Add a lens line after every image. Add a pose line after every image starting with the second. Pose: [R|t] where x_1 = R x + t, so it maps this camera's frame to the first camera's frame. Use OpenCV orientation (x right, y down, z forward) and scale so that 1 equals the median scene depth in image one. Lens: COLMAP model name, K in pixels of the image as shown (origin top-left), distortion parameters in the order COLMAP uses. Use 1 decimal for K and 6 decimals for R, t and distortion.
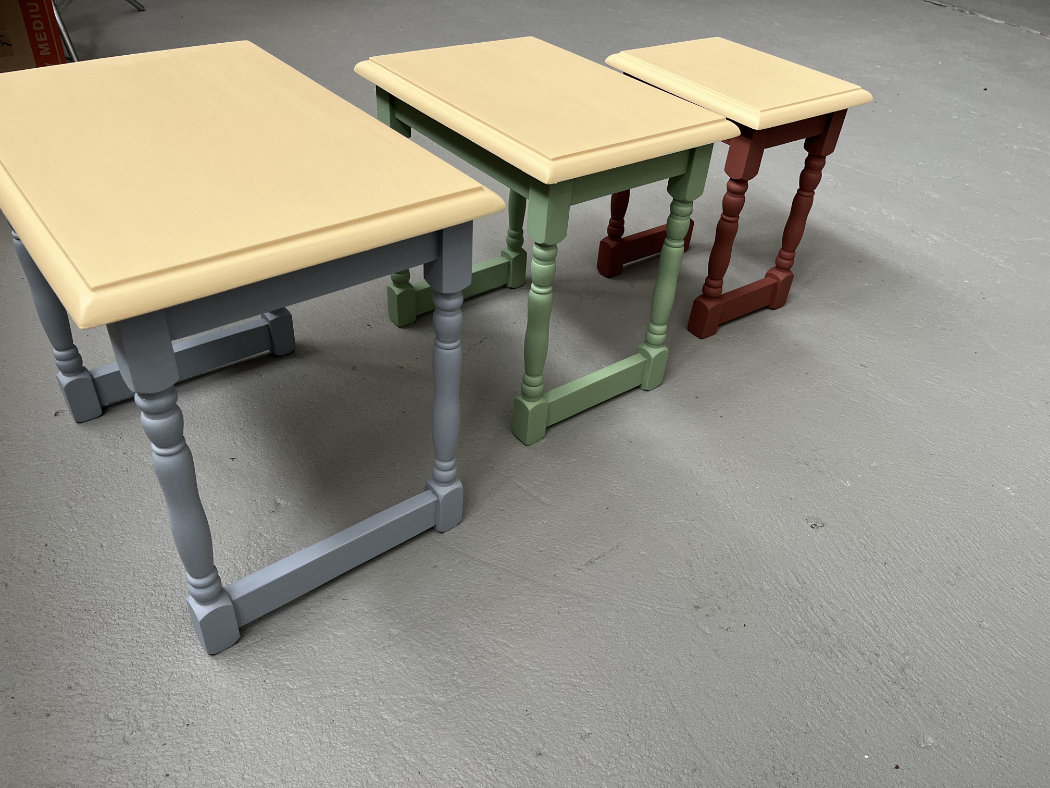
lens RADIAL K [[785.5, 0, 525.0], [0, 785.5, 394.0], [0, 0, 1]] dist [0.050156, -0.080845]
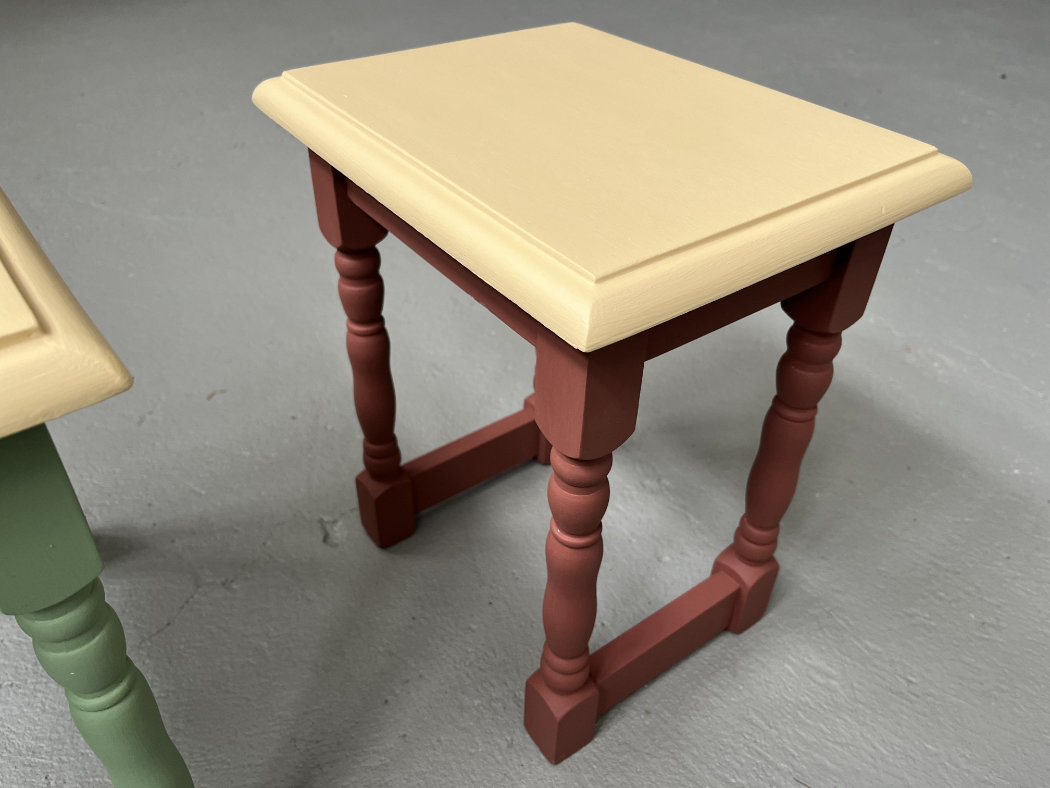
lens RADIAL K [[785.5, 0, 525.0], [0, 785.5, 394.0], [0, 0, 1]] dist [0.050156, -0.080845]
pose [[0.998331, -0.035361, -0.045660, 0.238382], [0.035534, 0.999364, 0.002995, -0.266083], [0.045525, -0.004612, 0.998953, 0.598663]]
